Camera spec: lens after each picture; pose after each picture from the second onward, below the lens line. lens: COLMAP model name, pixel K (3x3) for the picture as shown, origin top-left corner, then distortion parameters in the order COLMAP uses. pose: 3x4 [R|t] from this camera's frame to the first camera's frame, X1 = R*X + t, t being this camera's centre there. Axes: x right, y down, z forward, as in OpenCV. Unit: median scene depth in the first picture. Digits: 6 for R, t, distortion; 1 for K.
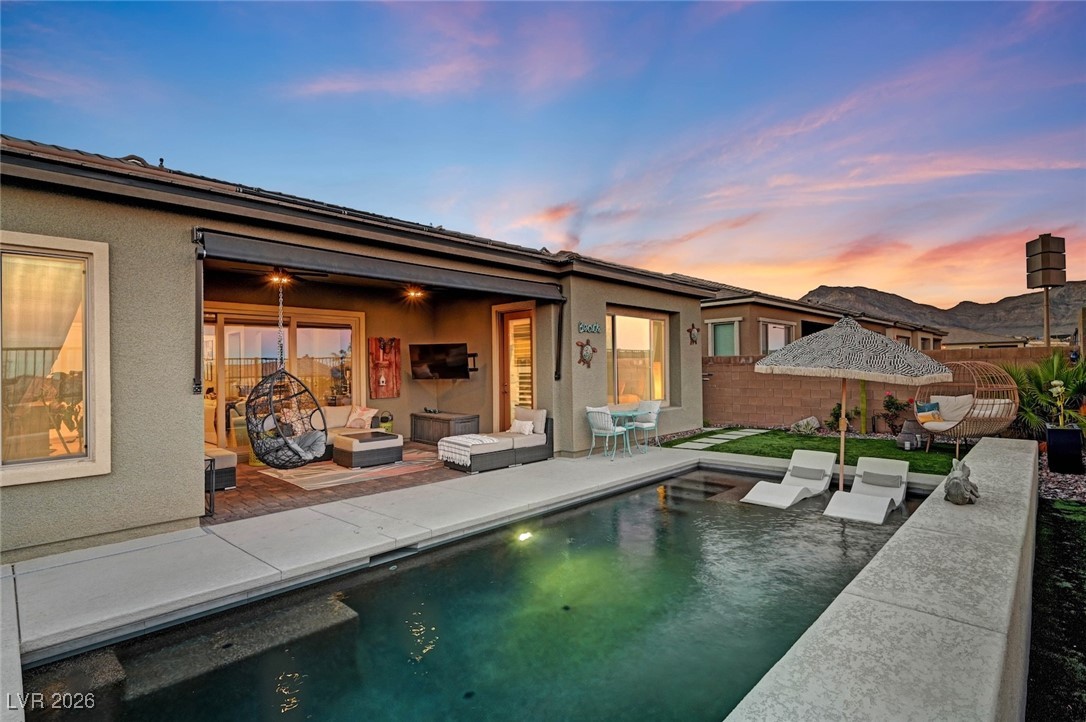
lens RADIAL K [[525.2, 0, 543.0], [0, 525.2, 361.0], [0, 0, 1]] dist [-0.000150, -0.000010]
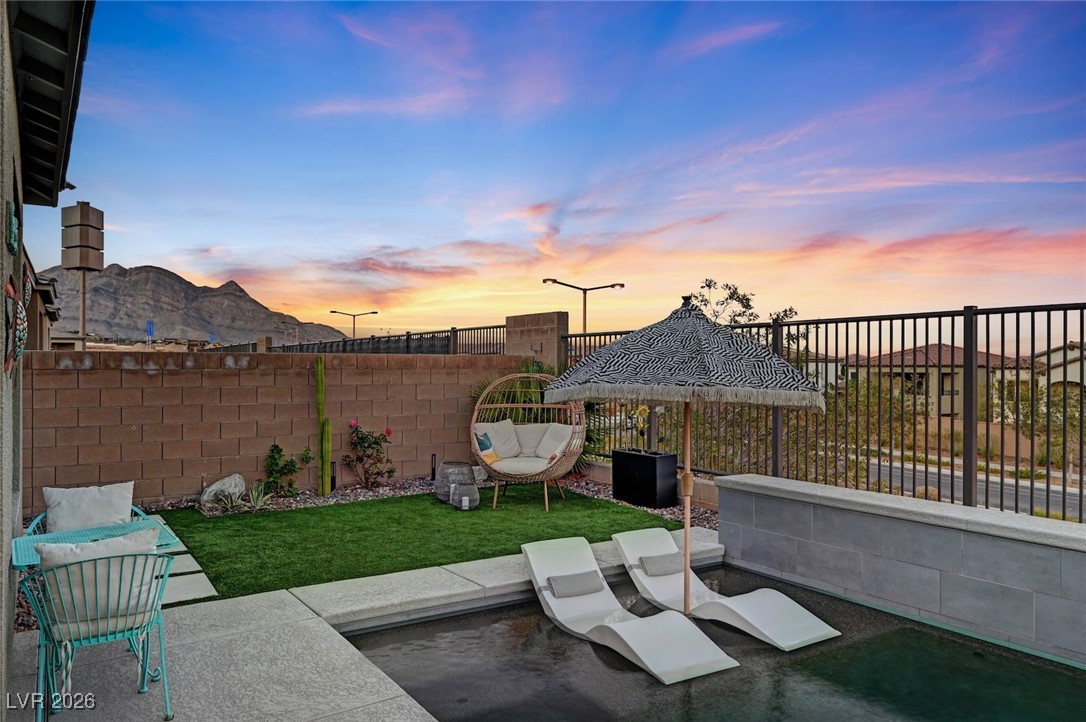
lens RADIAL K [[787.2, 0, 547.6], [0, 787.2, 361.9], [0, 0, 1]] dist [-0.007779, 0.003423]
pose [[0.224227, 0.018891, 0.974354, -0.188750], [-0.018495, 0.999715, -0.015126, 0.000836], [-0.974362, -0.014629, 0.224512, 0.566979]]
